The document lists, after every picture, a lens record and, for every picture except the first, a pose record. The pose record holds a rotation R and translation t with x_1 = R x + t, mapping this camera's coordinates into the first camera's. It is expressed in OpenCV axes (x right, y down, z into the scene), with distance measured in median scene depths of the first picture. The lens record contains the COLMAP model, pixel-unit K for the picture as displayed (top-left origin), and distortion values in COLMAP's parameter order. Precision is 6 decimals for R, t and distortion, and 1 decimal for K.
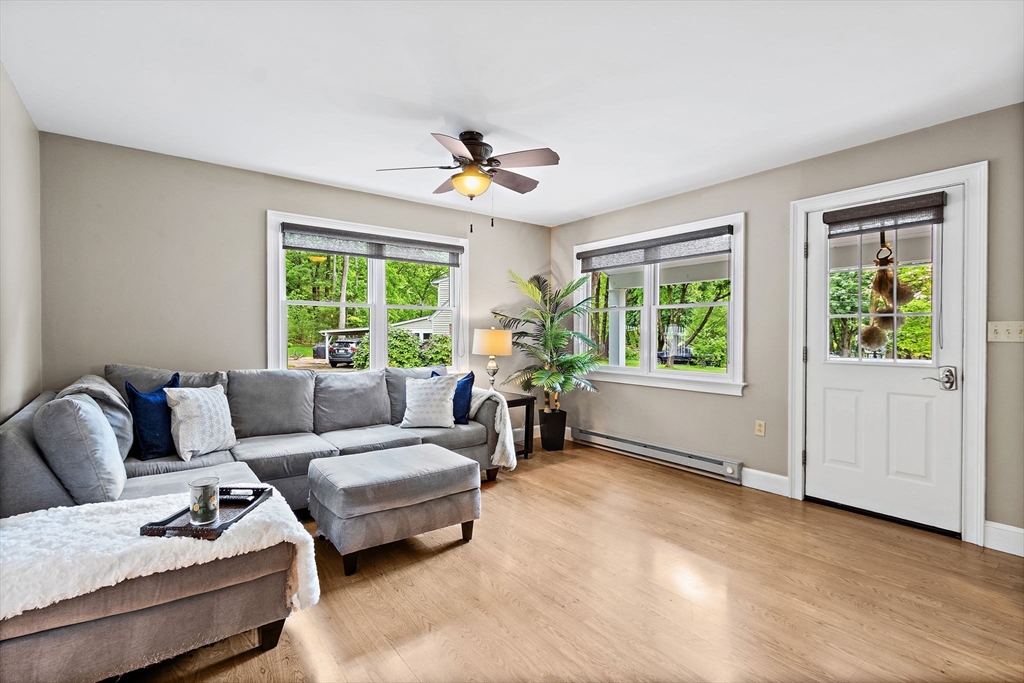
lens RADIAL K [[474.8, 0, 506.2], [0, 474.8, 339.4], [0, 0, 1]] dist [-0.002410, 0.001790]
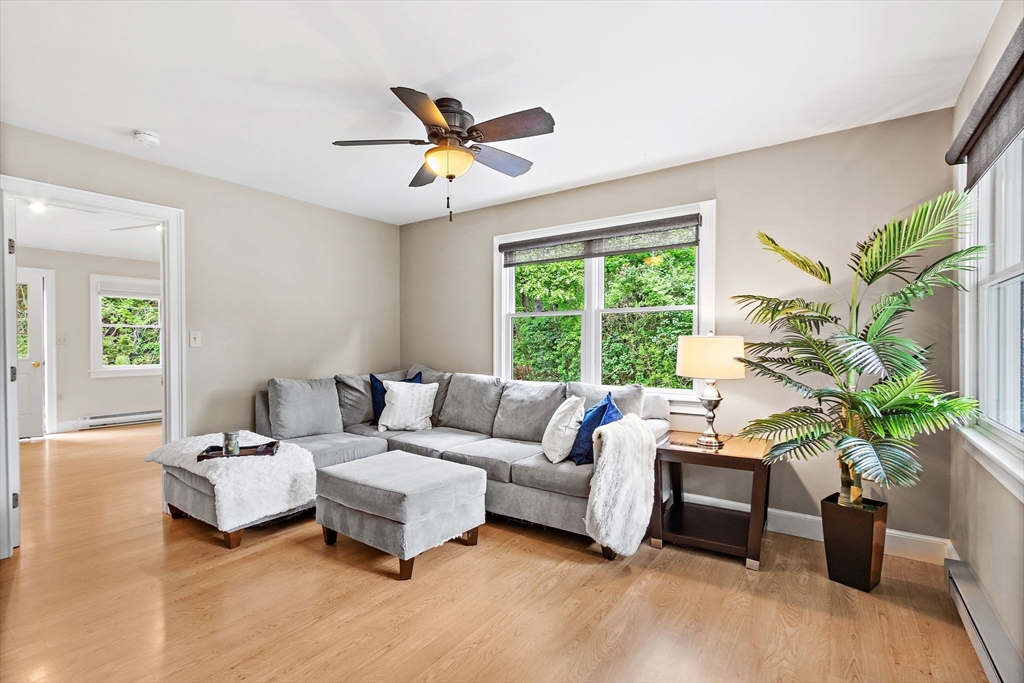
lens RADIAL K [[474.8, 0, 504.9], [0, 474.8, 340.9], [0, 0, 1]] dist [-0.002410, 0.001790]
pose [[0.286739, -0.009008, -0.957966, 0.589619], [-0.009514, 0.999880, -0.012249, -0.004591], [0.957962, 0.012626, 0.286619, 0.670995]]
